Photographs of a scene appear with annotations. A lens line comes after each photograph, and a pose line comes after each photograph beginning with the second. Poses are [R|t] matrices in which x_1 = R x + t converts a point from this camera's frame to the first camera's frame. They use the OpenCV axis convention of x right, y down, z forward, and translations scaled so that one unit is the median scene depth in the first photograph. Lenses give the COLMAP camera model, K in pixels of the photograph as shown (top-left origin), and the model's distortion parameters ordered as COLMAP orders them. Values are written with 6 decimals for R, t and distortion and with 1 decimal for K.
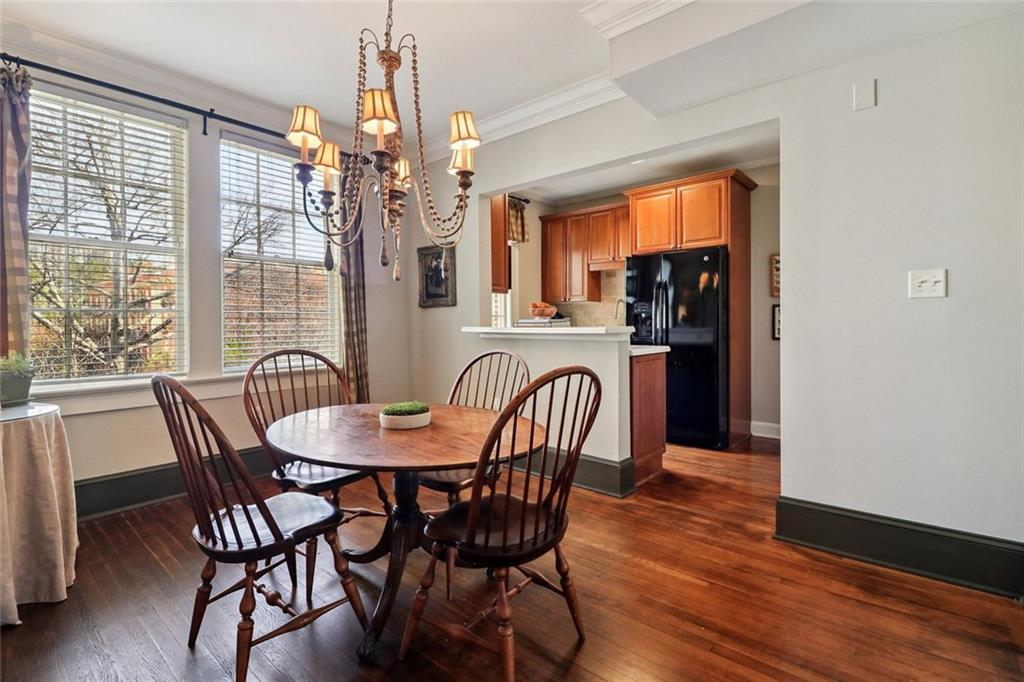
lens RADIAL K [[473.3, 0, 501.7], [0, 473.3, 324.0], [0, 0, 1]] dist [0.000182, -0.006643]
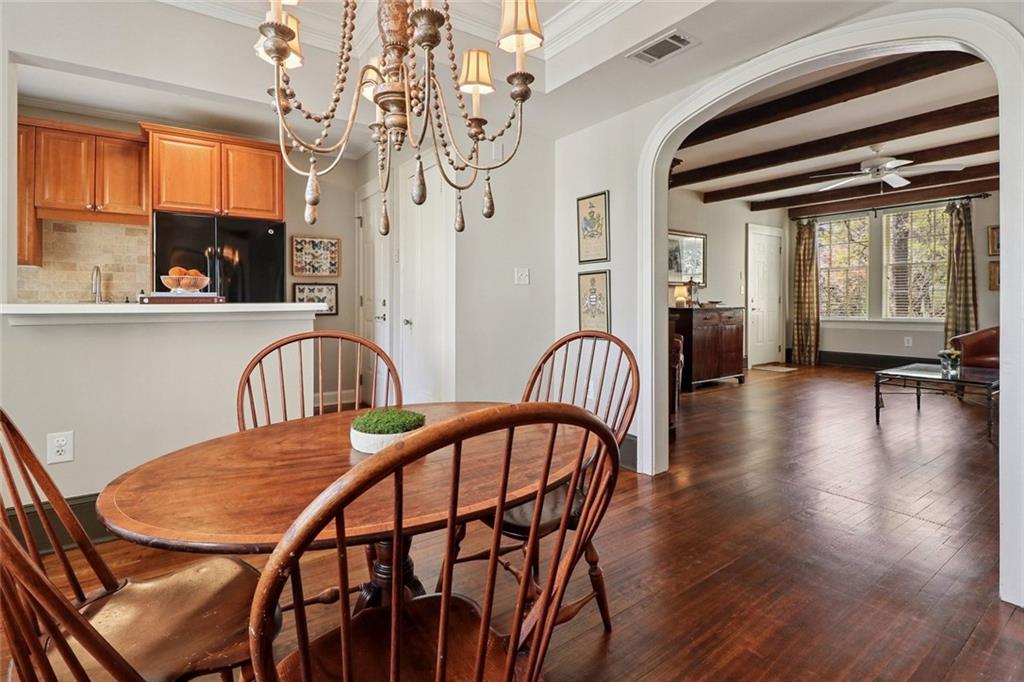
lens RADIAL K [[473.3, 0, 498.4], [0, 473.3, 303.9], [0, 0, 1]] dist [0.000182, -0.006643]
pose [[0.248836, -0.002979, 0.968541, -0.336090], [0.006345, 0.999979, 0.001446, 0.008238], [-0.968525, 0.005785, 0.248850, 0.296720]]
